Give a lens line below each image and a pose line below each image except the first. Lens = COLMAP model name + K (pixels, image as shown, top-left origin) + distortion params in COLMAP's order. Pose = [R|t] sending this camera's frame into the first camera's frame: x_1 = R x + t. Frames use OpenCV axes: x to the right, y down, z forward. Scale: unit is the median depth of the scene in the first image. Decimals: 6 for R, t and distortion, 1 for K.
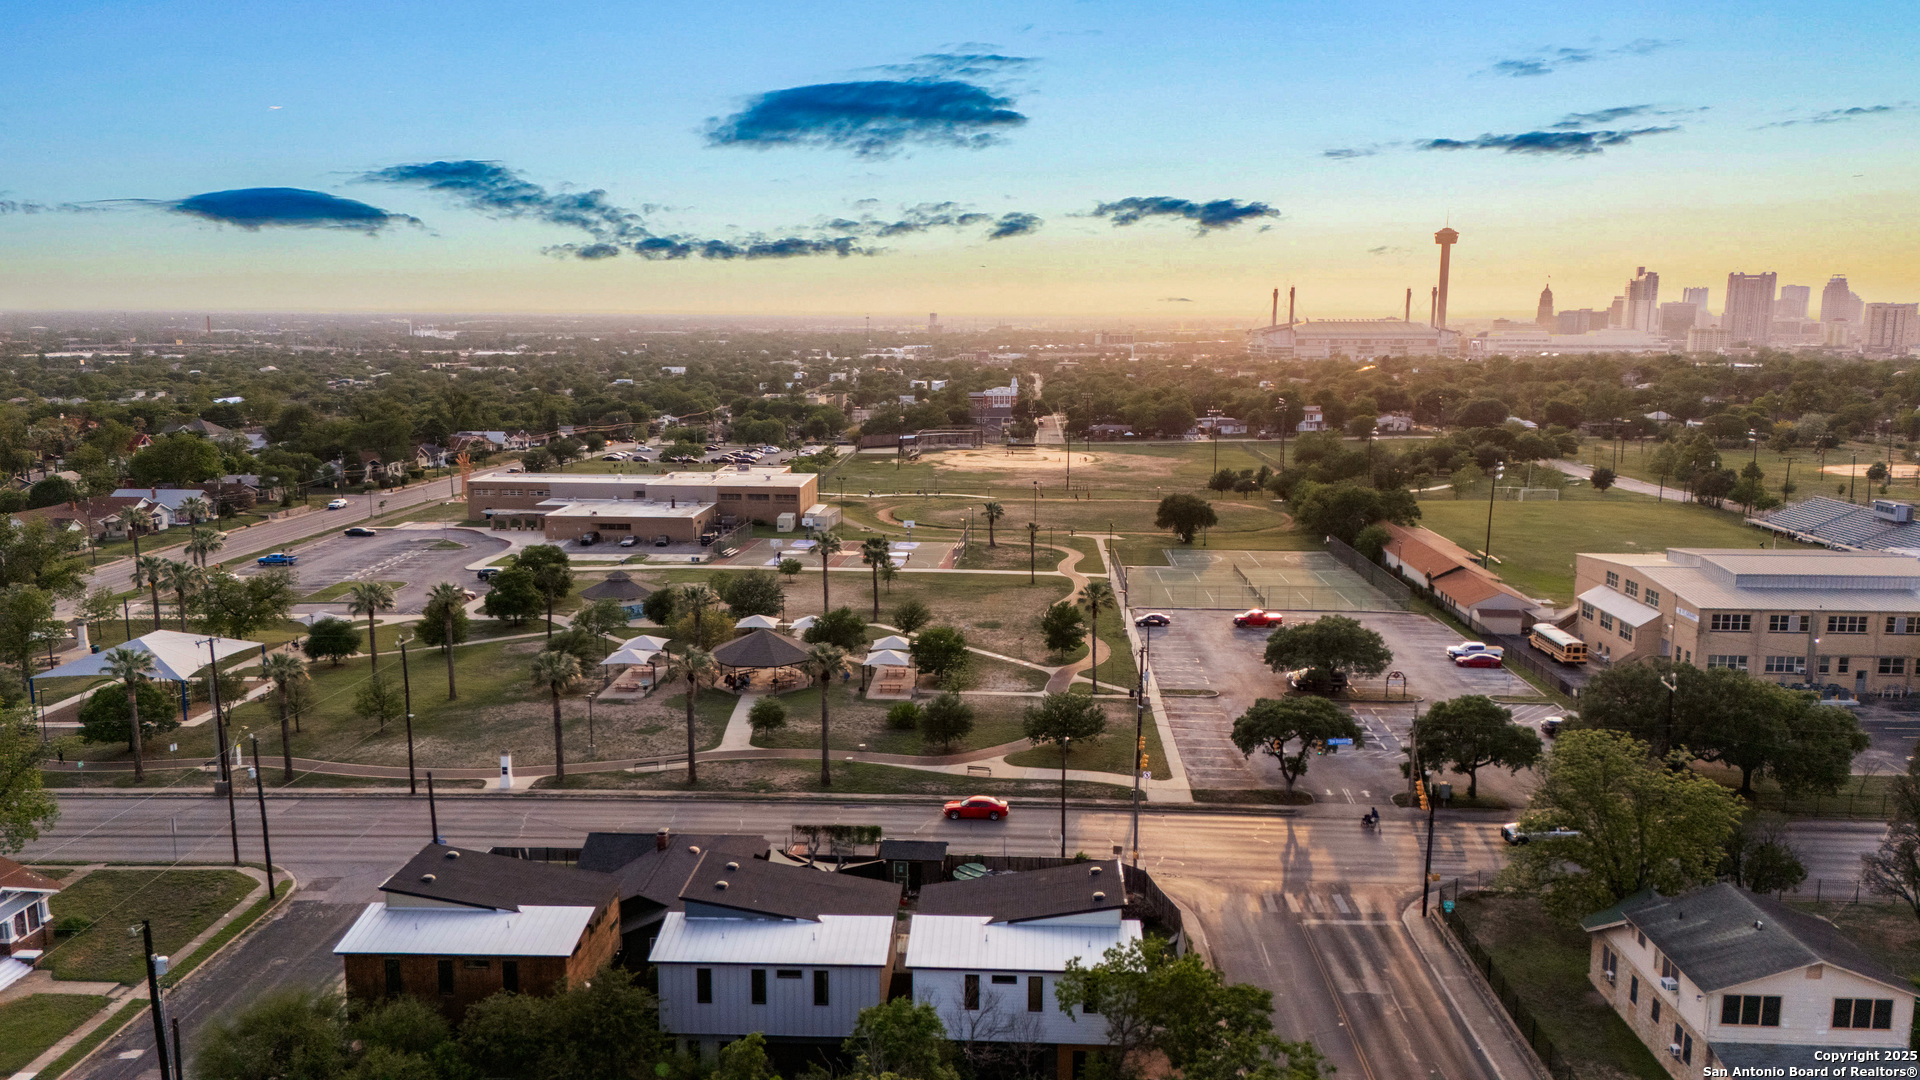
lens RADIAL K [[1407.6, 0, 966.3], [0, 1407.6, 545.8], [0, 0, 1]] dist [0.060280, -0.012609]
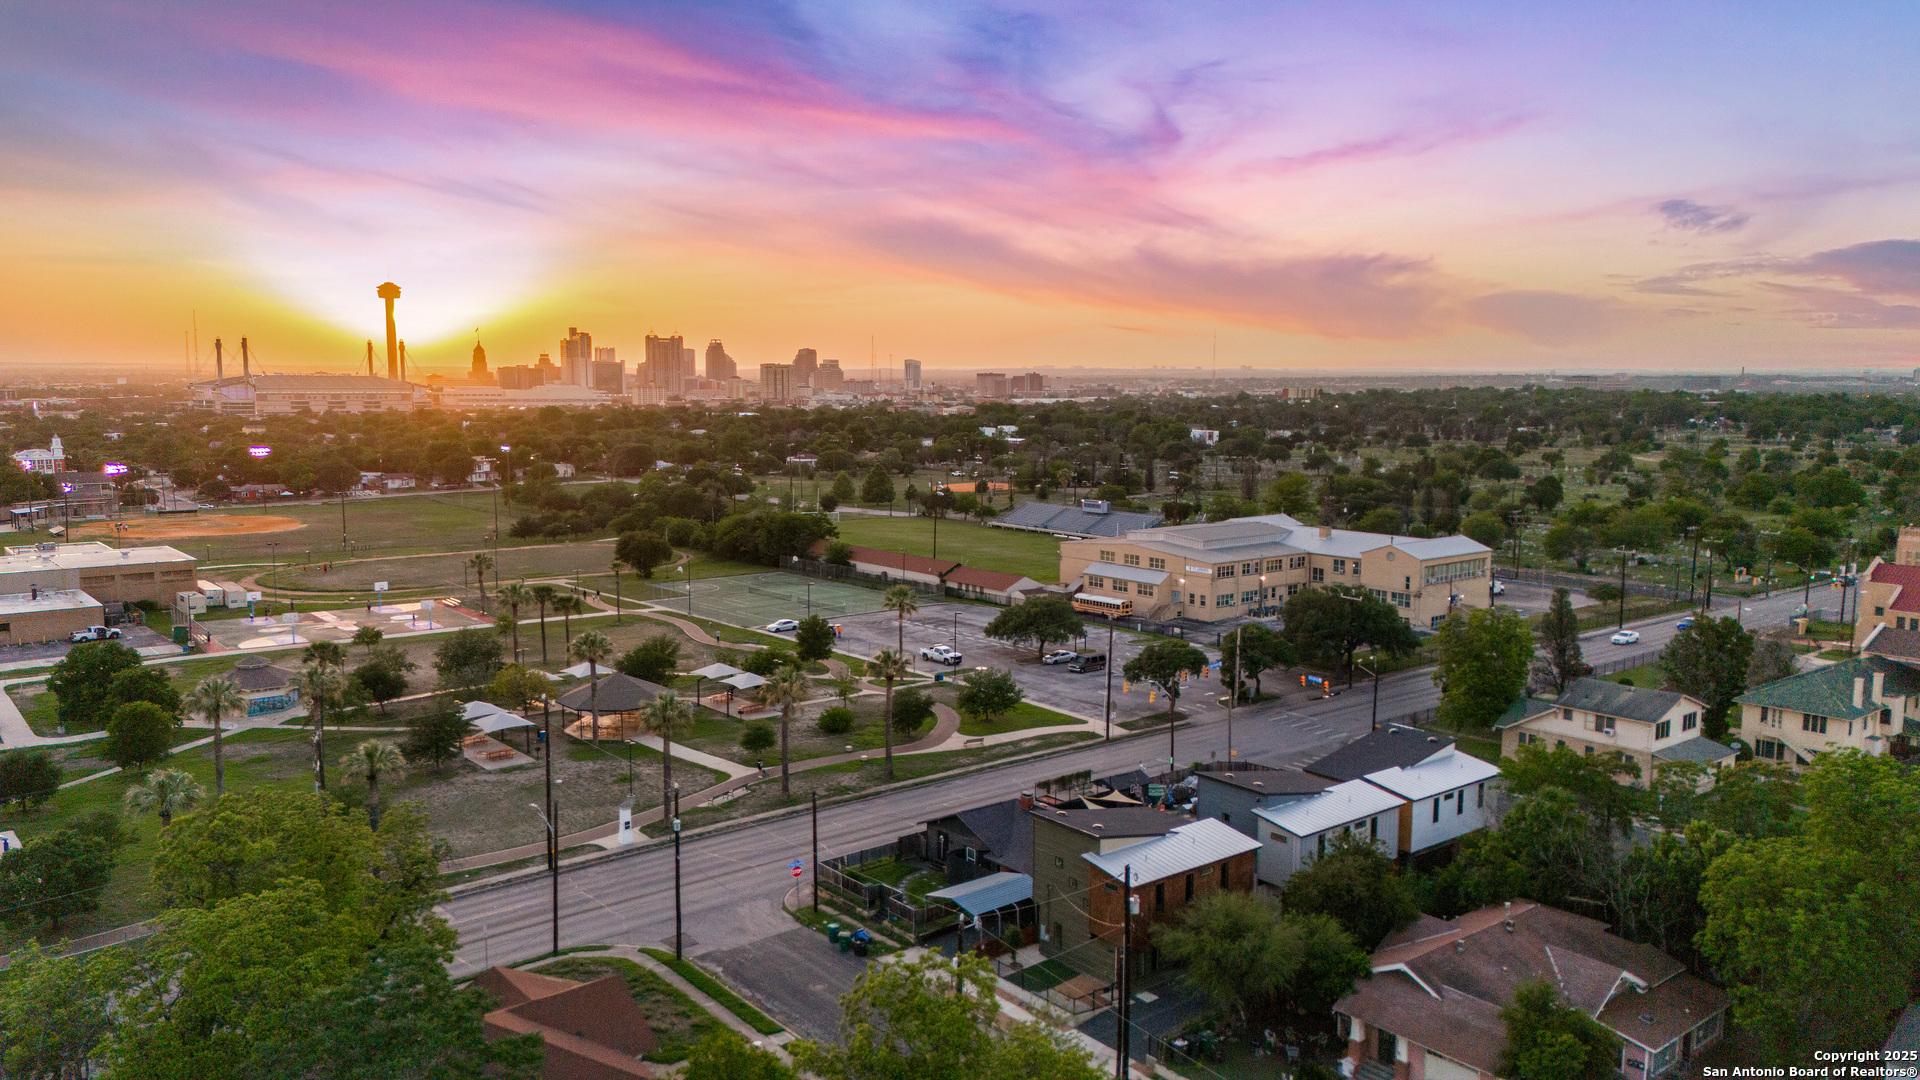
lens RADIAL K [[1407.6, 0, 976.1], [0, 1407.6, 541.7], [0, 0, 1]] dist [0.060280, -0.012609]
pose [[0.741252, -0.080379, 0.666396, -0.634789], [0.107891, 0.994163, -0.000096, -0.003821], [-0.662499, 0.071969, 0.745598, 0.103674]]
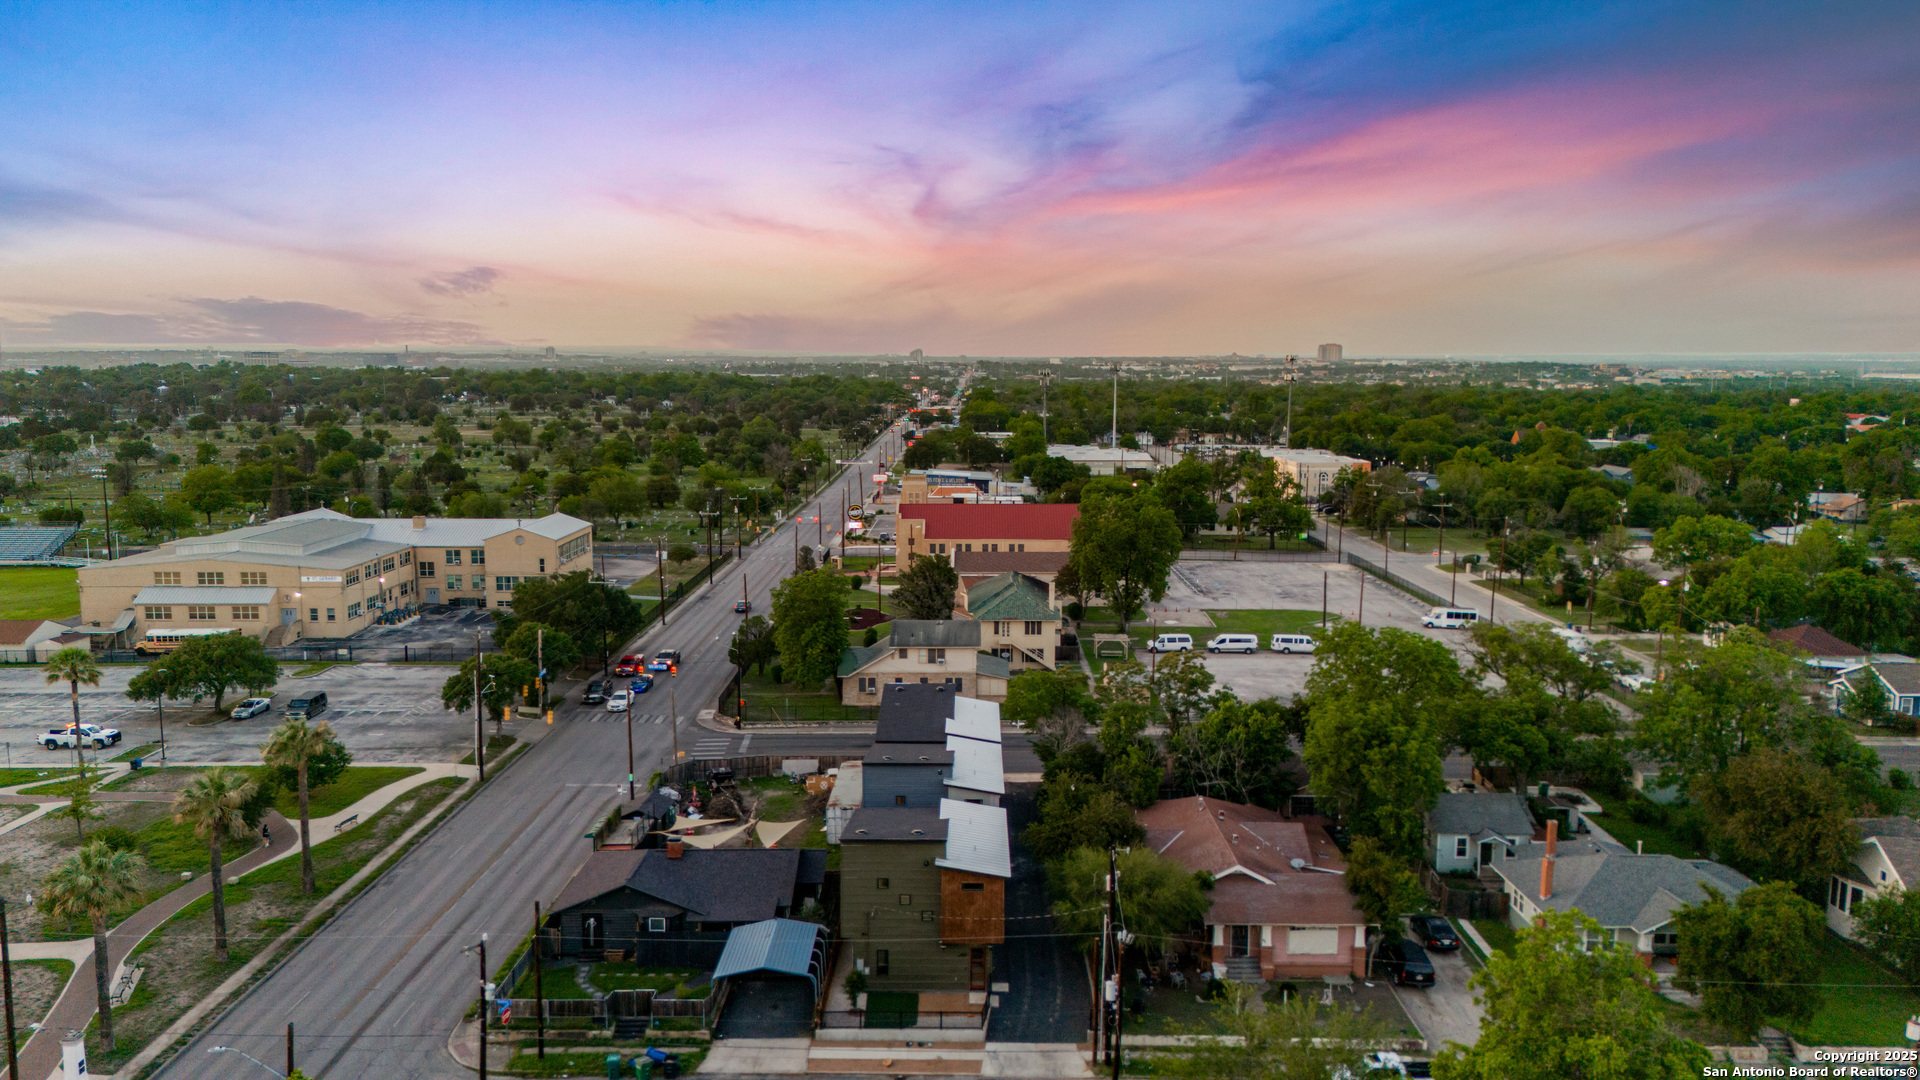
lens RADIAL K [[1407.6, 0, 978.4], [0, 1407.6, 537.6], [0, 0, 1]] dist [0.060280, -0.012609]
pose [[-0.034332, -0.133886, 0.990402, -0.745889], [0.163152, 0.976941, 0.137722, -0.065422], [-0.986003, 0.166314, -0.011697, 0.494676]]
